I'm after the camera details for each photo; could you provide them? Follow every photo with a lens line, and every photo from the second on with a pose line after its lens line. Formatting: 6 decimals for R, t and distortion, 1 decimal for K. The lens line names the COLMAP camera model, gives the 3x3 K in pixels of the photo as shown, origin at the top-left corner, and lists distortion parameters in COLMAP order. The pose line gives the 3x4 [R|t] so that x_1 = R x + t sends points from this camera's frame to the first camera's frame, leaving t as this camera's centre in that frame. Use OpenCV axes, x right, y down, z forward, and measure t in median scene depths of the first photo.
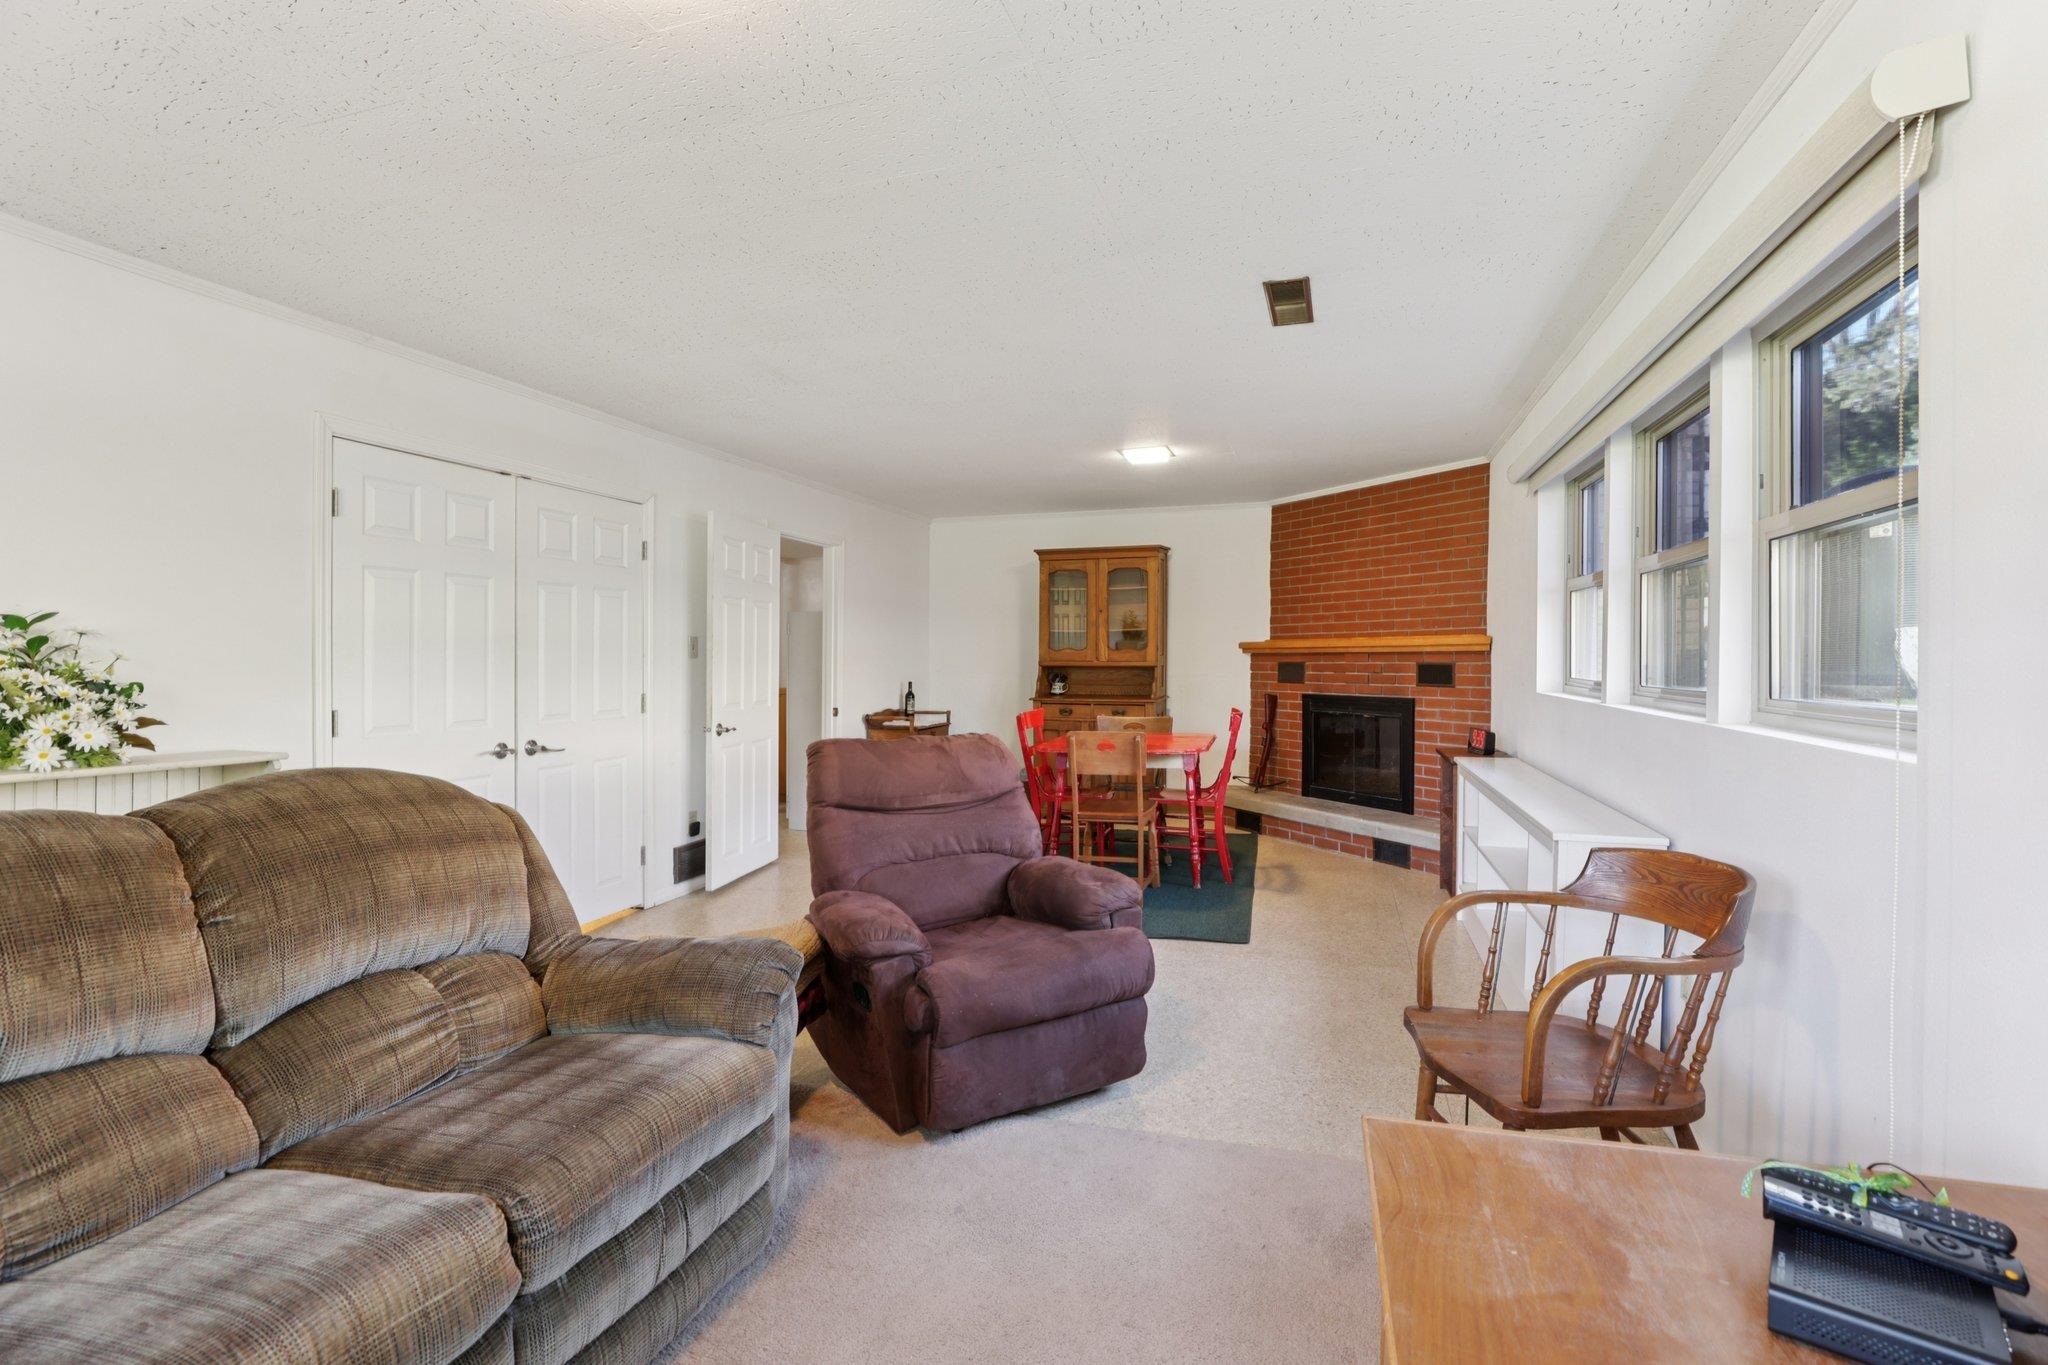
lens RADIAL K [[945.1, 0, 1024.0], [0, 945.1, 682.5], [0, 0, 1]] dist [-0.029928, 0.000113]
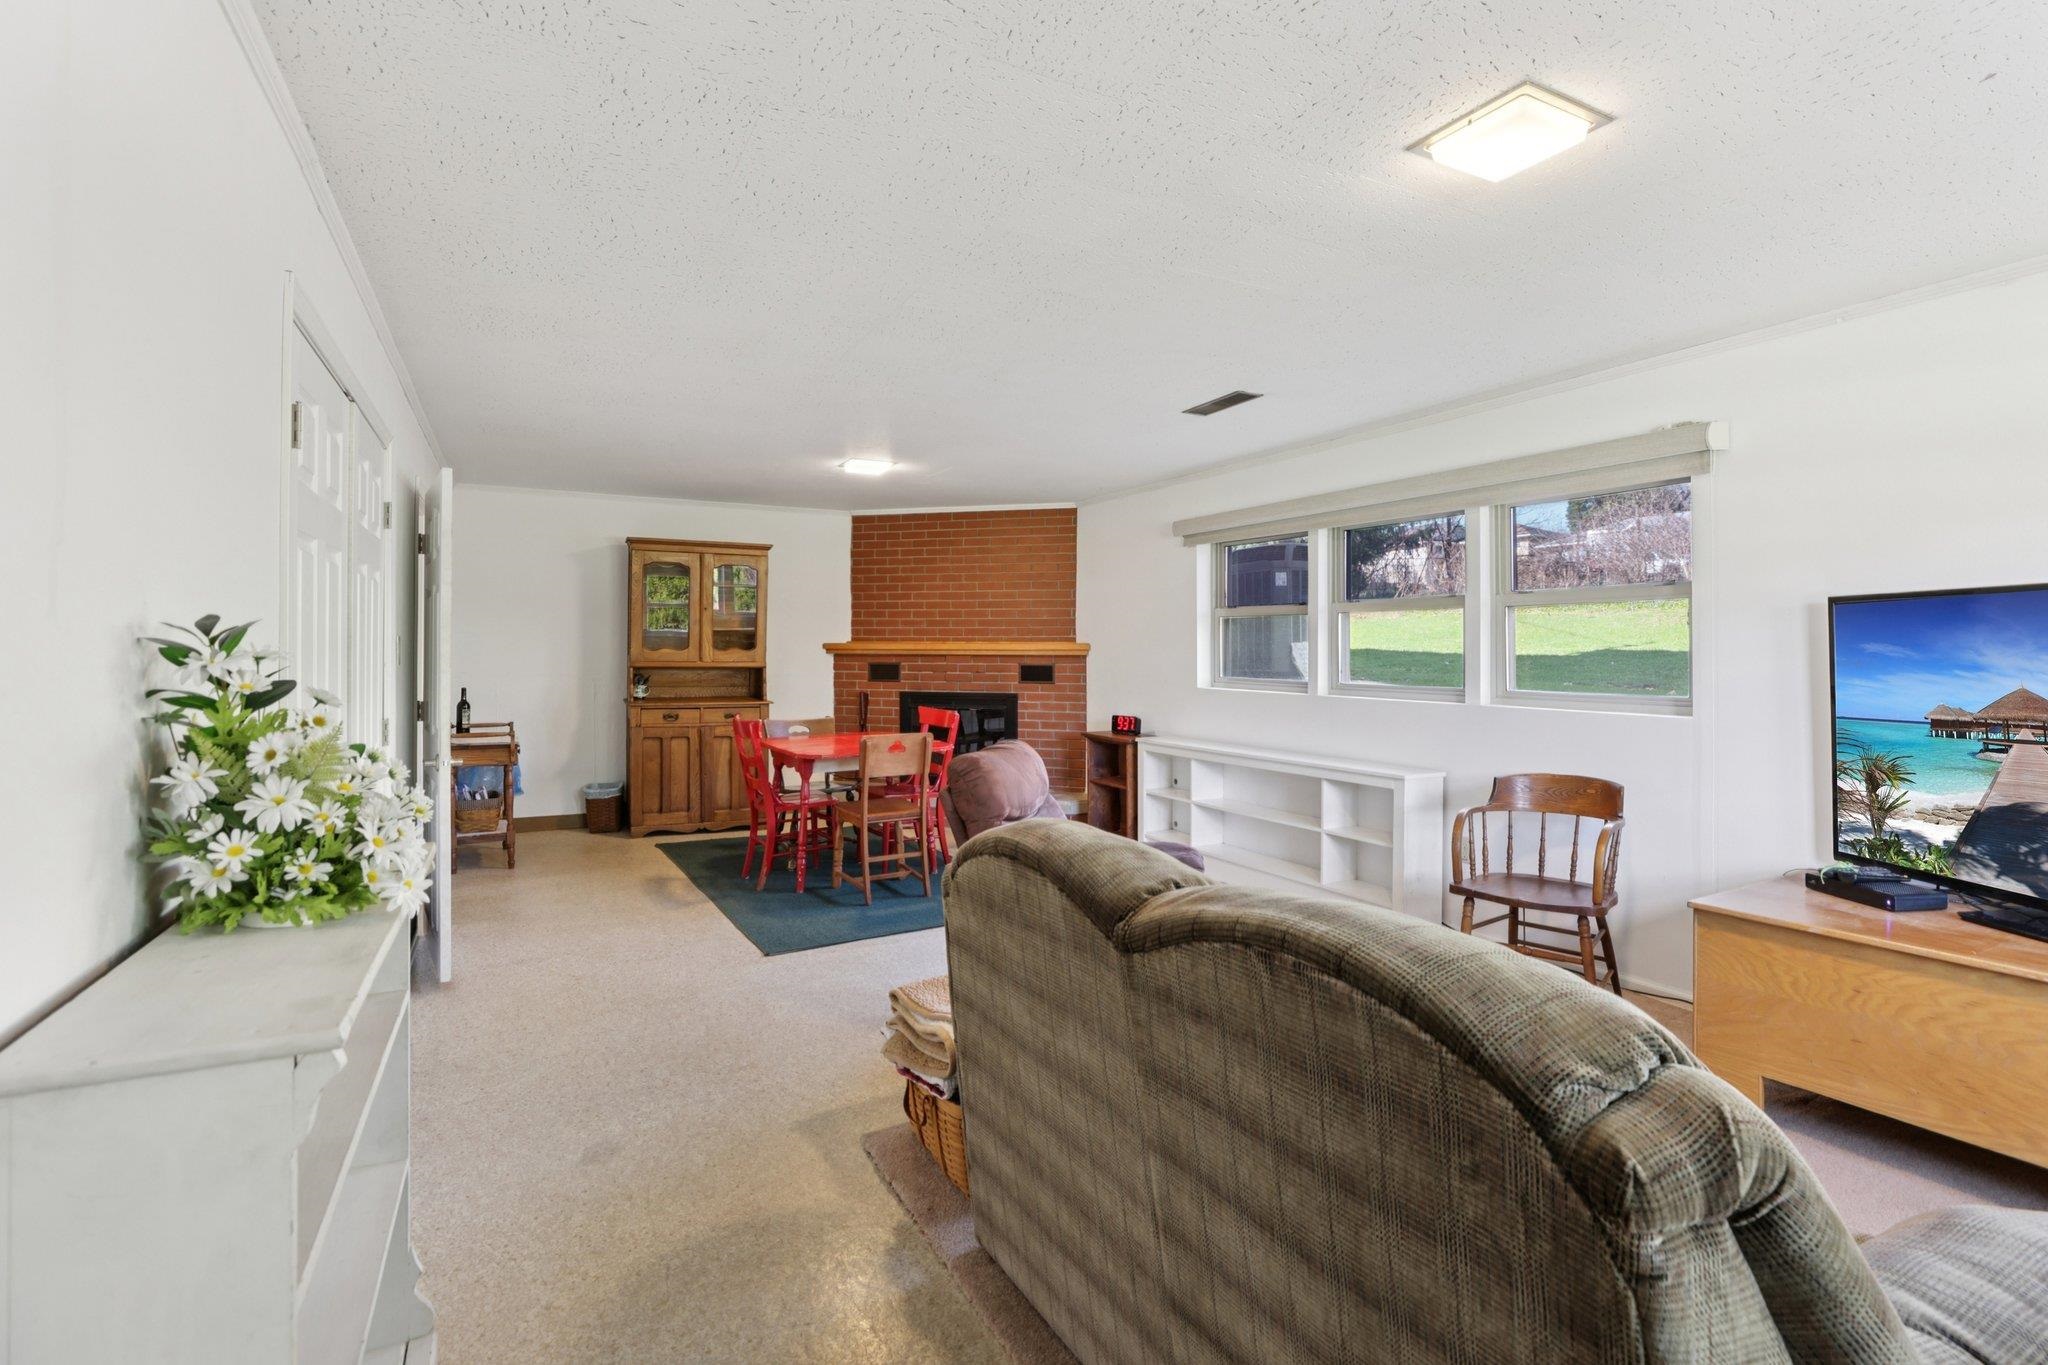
lens RADIAL K [[950.6, 0, 1013.7], [0, 950.6, 666.2], [0, 0, 1]] dist [-0.030496, 0.000855]
pose [[0.708001, -0.006175, 0.706184, -0.403674], [0.011428, 0.999931, -0.002714, -0.013398], [-0.706119, 0.009991, 0.708023, 0.121788]]
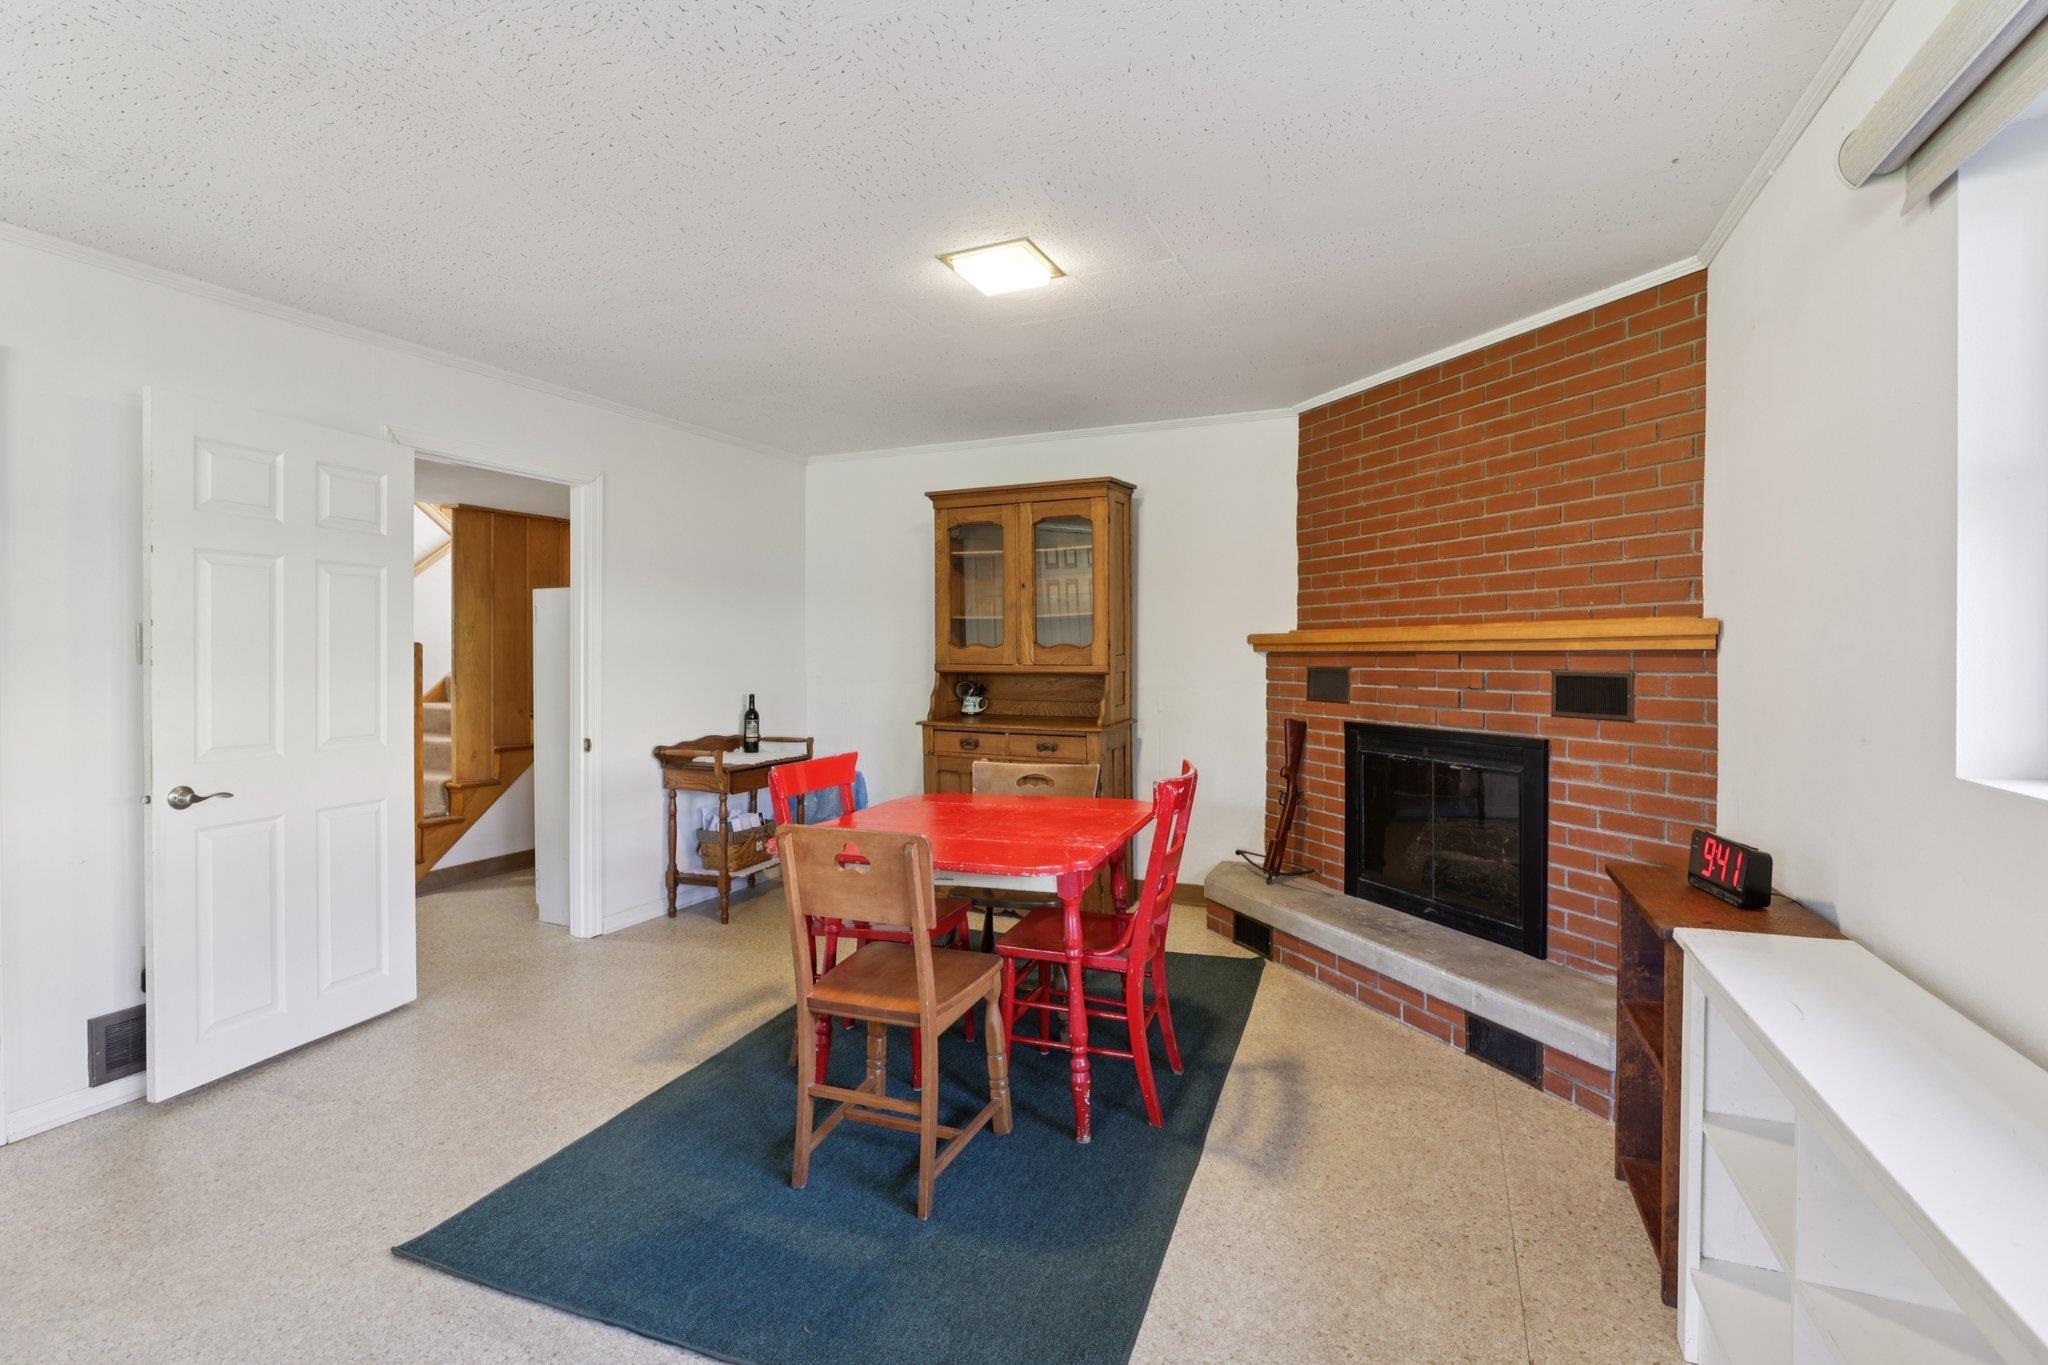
lens RADIAL K [[950.6, 0, 1013.7], [0, 950.6, 666.2], [0, 0, 1]] dist [-0.030496, 0.000855]
pose [[0.994723, 0.000764, -0.102599, 0.153264], [-0.001923, 0.999935, -0.011202, -0.015679], [0.102583, 0.011341, 0.994660, 0.397301]]
